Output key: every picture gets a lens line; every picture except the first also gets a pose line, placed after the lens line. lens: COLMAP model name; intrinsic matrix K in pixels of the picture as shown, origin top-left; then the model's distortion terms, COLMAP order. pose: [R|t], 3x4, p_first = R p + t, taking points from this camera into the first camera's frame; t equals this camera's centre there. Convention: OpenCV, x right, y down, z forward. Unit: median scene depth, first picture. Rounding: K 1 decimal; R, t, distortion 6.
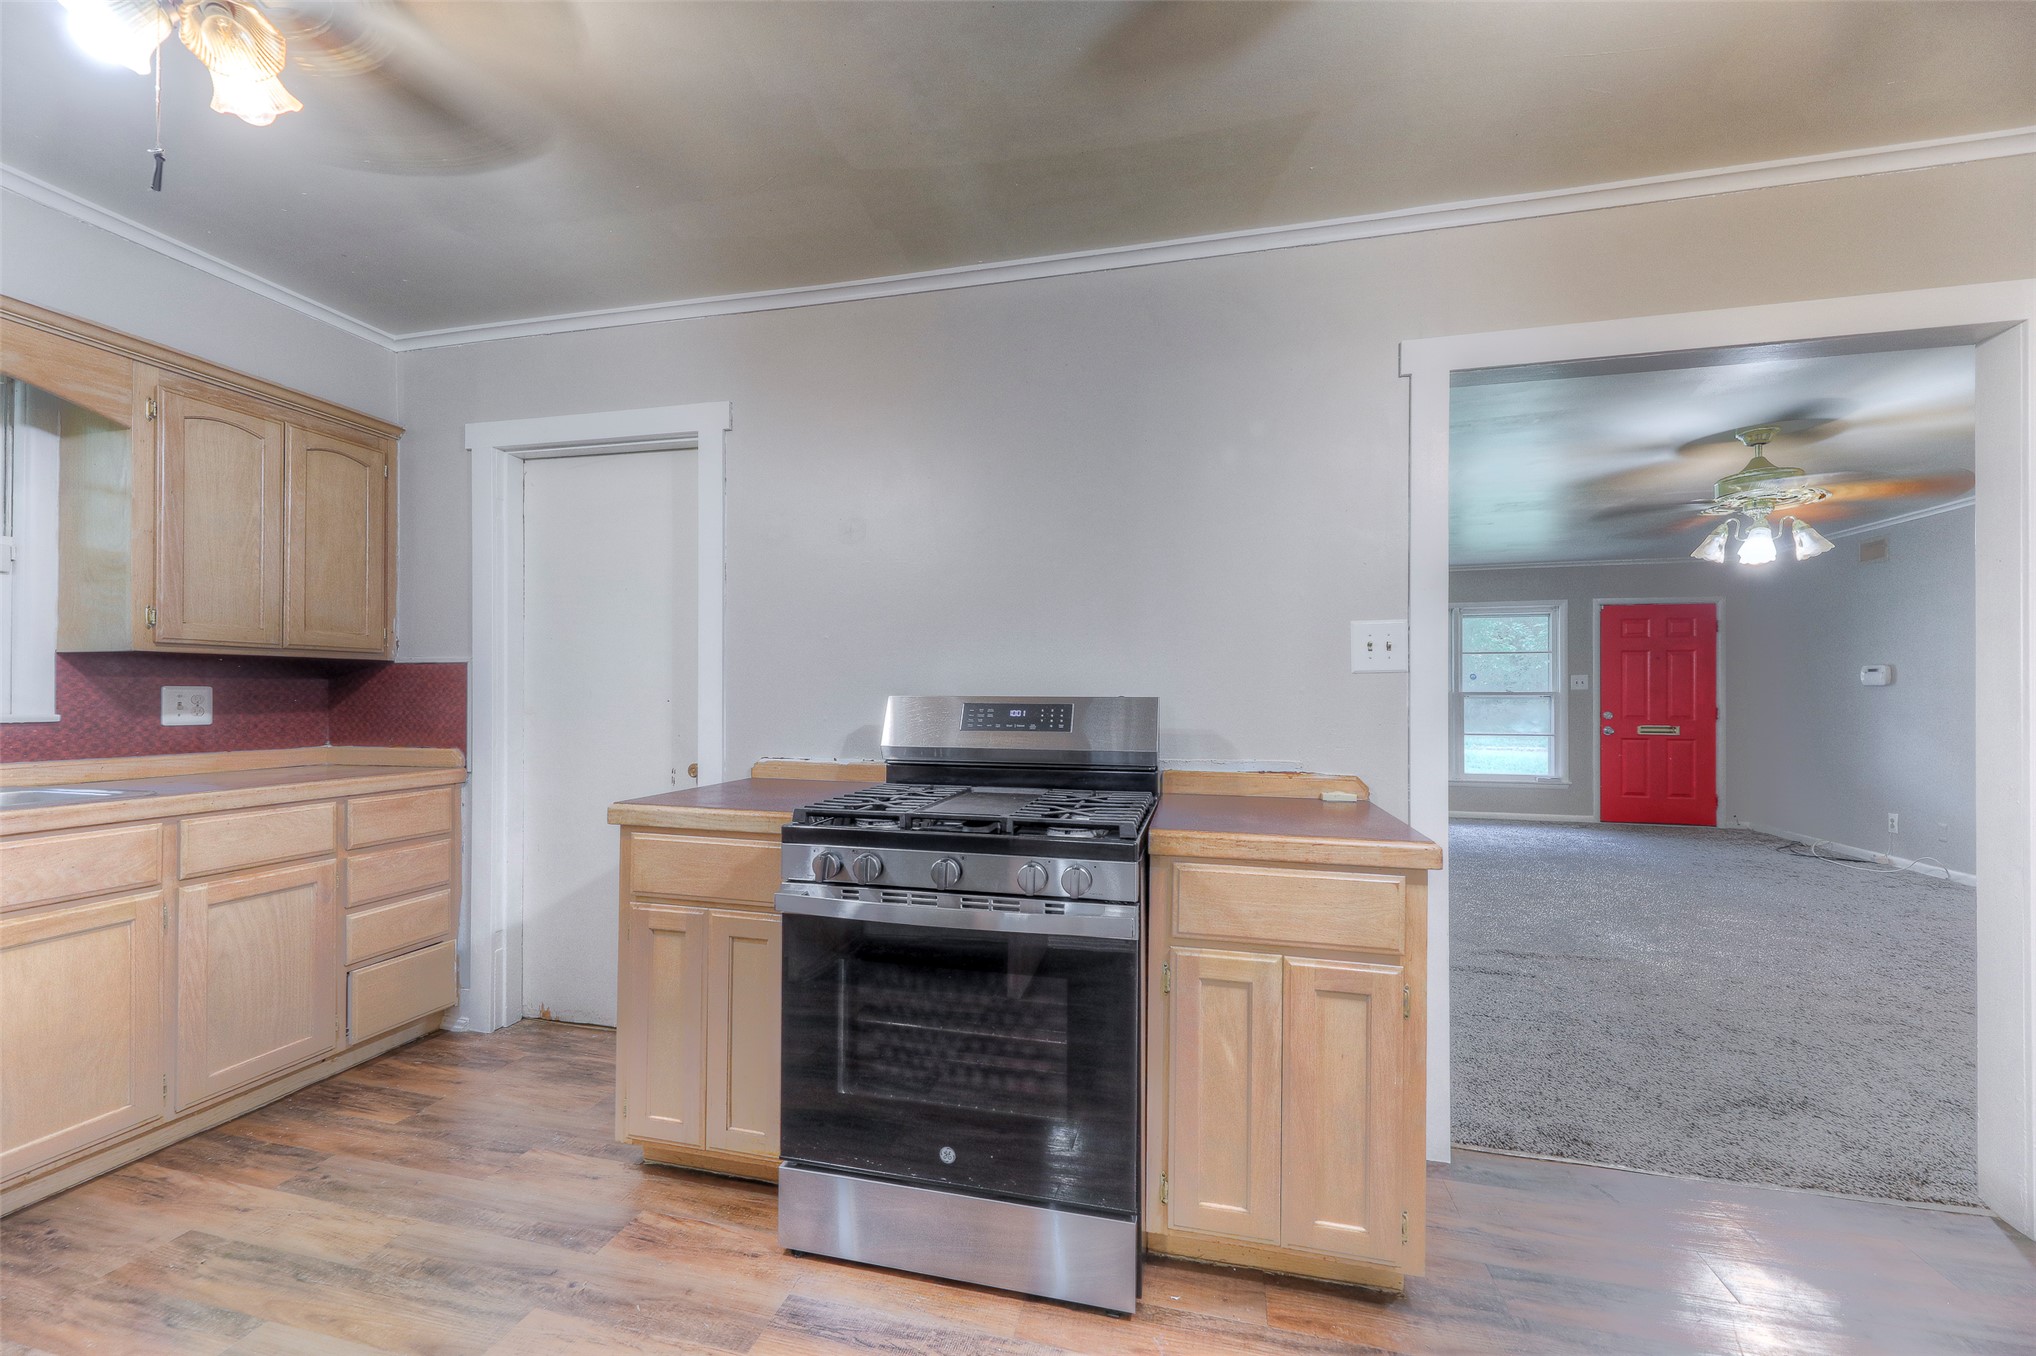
lens RADIAL K [[799.4, 0, 1008.5], [0, 799.4, 697.9], [0, 0, 1]] dist [-0.001418, -0.000746]
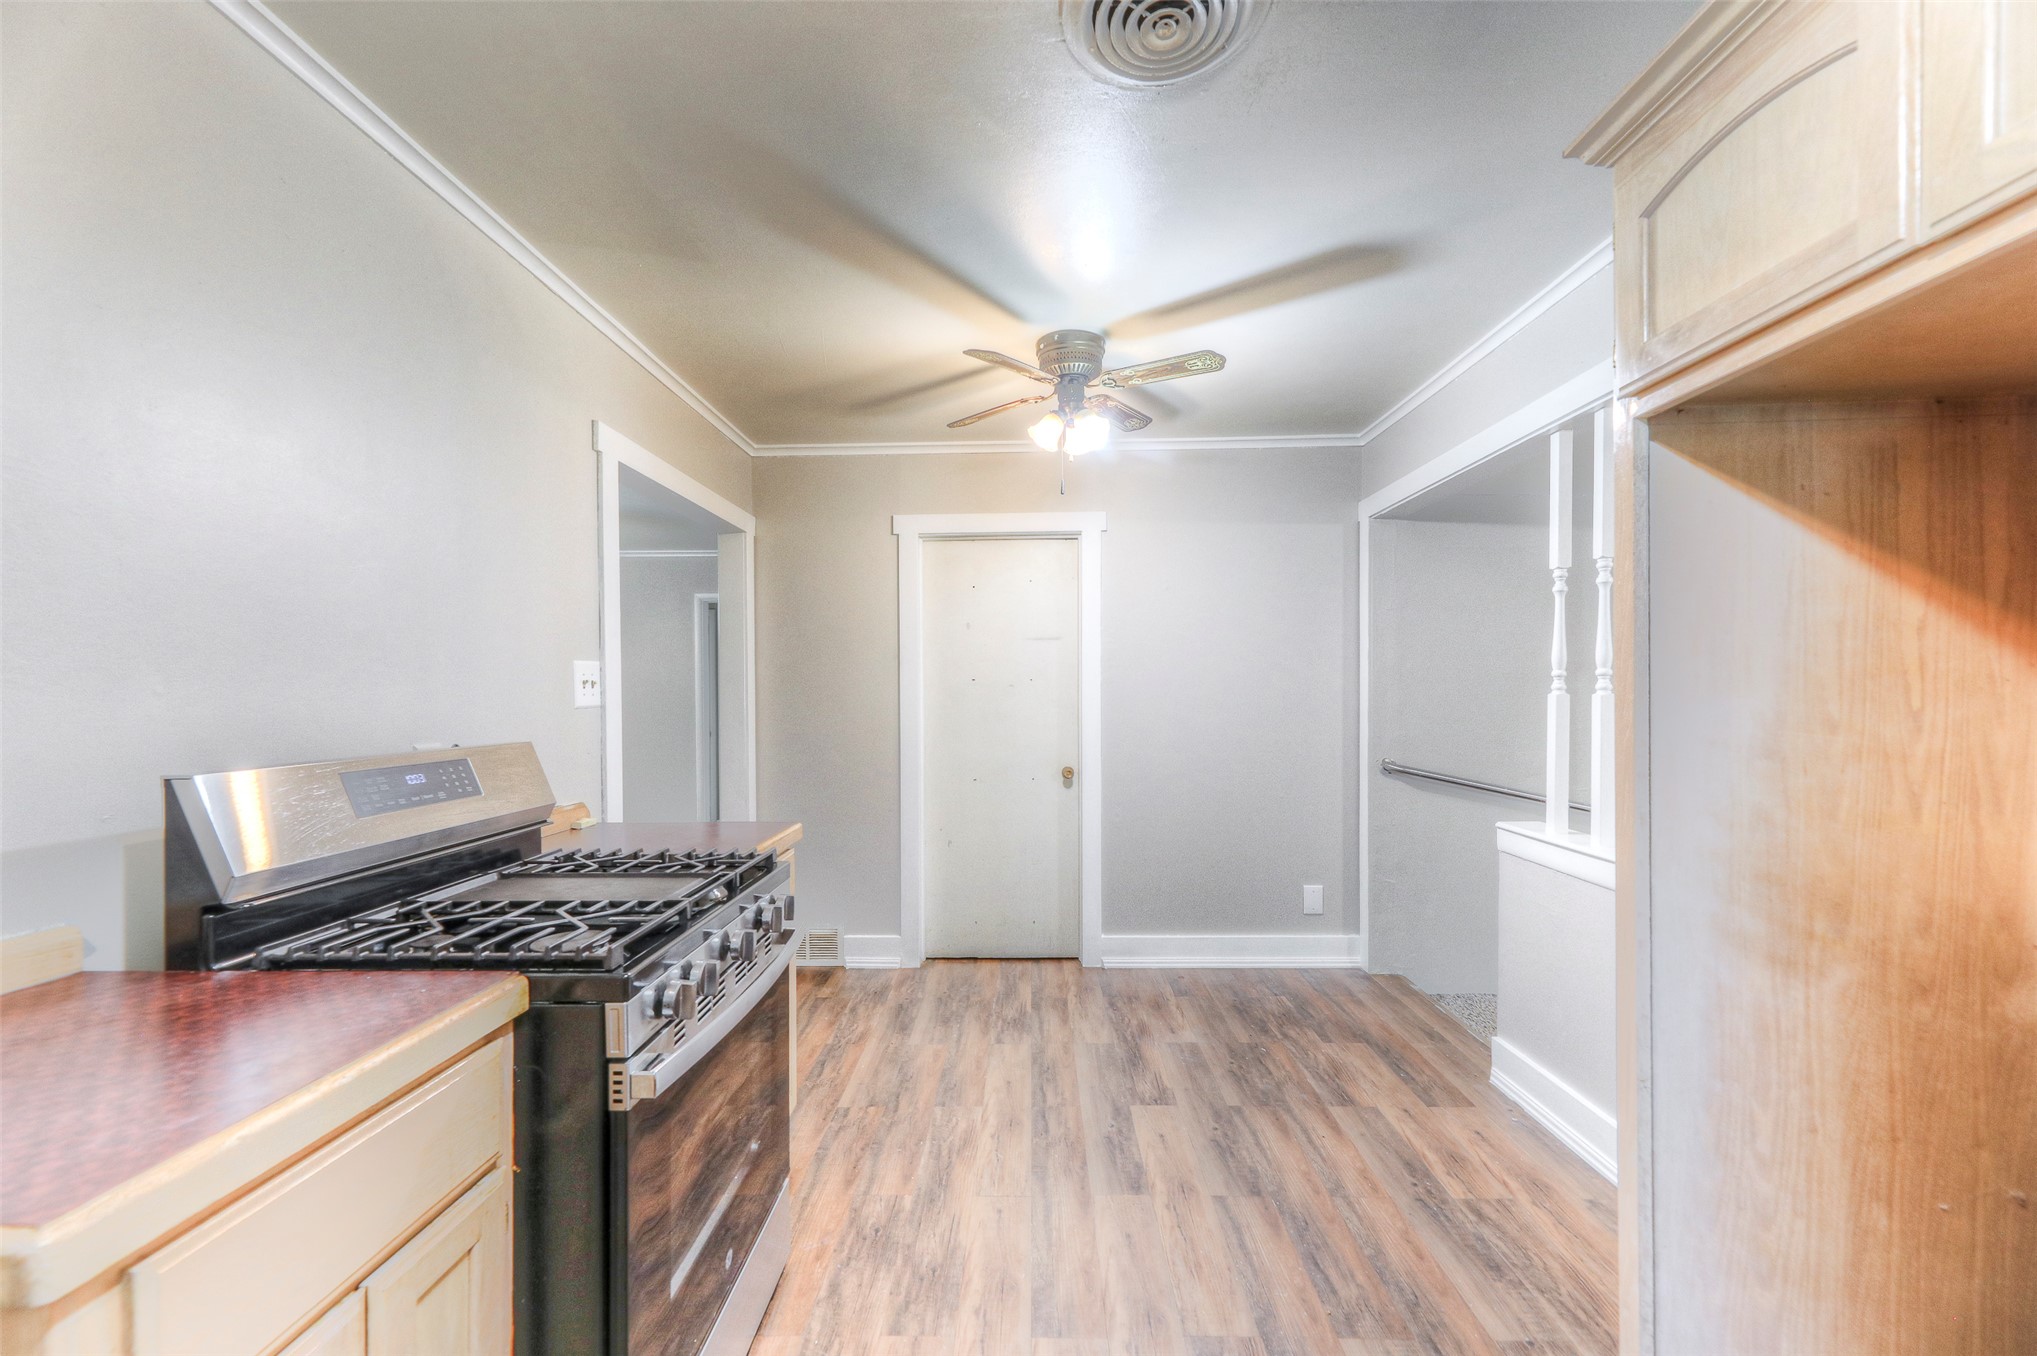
lens RADIAL K [[817.2, 0, 1026.1], [0, 817.2, 698.9], [0, 0, 1]] dist [0.012321, -0.000611]
pose [[-0.220555, -0.010228, 0.975321, -0.657949], [0.007256, 0.999900, 0.012127, -0.045003], [-0.975348, 0.009752, -0.220458, 0.545461]]
